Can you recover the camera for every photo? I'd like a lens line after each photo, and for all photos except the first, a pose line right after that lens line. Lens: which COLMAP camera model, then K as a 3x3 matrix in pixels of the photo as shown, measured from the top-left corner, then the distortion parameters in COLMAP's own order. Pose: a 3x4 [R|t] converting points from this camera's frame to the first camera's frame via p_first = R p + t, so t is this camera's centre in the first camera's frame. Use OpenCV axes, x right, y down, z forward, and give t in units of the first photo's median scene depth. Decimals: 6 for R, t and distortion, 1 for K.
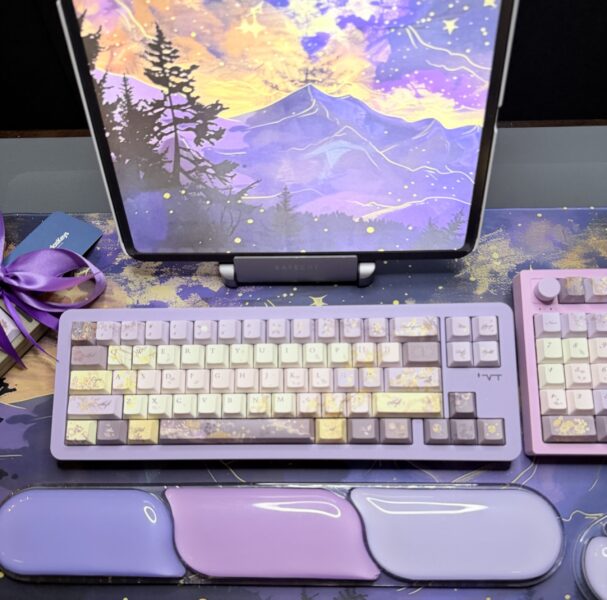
lens RADIAL K [[595.3, 0, 299.4], [0, 595.3, 347.6], [0, 0, 1]] dist [0.178299, -0.442603]
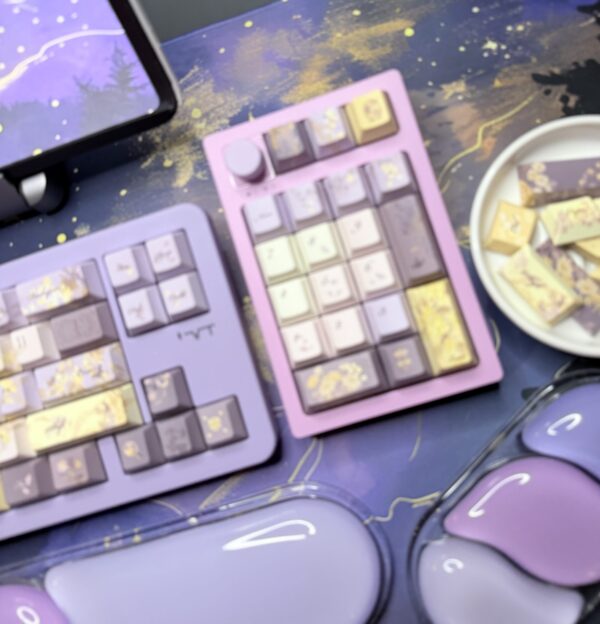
lens RADIAL K [[580.3, 0, 299.2], [0, 580.3, 258.2], [0, 0, 1]] dist [0.159830, -0.345732]
pose [[0.950291, -0.310446, -0.023895, 0.442851], [0.311035, 0.942952, 0.118736, -0.057543], [-0.014329, -0.120266, 0.992638, 0.432813]]
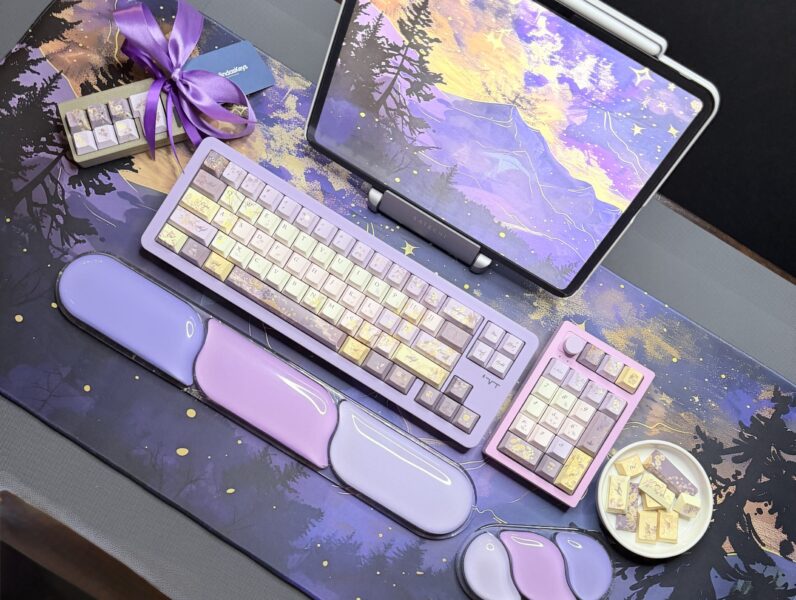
lens RADIAL K [[786.3, 0, 393.7], [0, 786.3, 365.0], [0, 0, 1]] dist [0.178133, -0.417828]
pose [[0.849810, 0.526275, 0.029289, 0.087772], [-0.524637, 0.839195, 0.143203, -0.101525], [0.050785, -0.137061, 0.989260, -0.543526]]
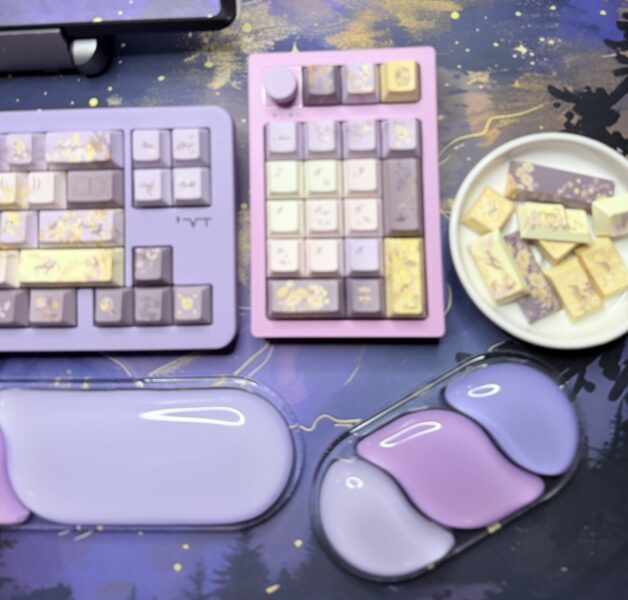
lens RADIAL K [[610.9, 0, 308.1], [0, 610.9, 191.2], [0, 0, 1]] dist [0.152382, -0.294820]
pose [[0.999672, -0.023324, 0.010598, 0.428813], [0.021732, 0.991100, 0.131336, -0.069049], [-0.013567, -0.131063, 0.991281, 0.335744]]
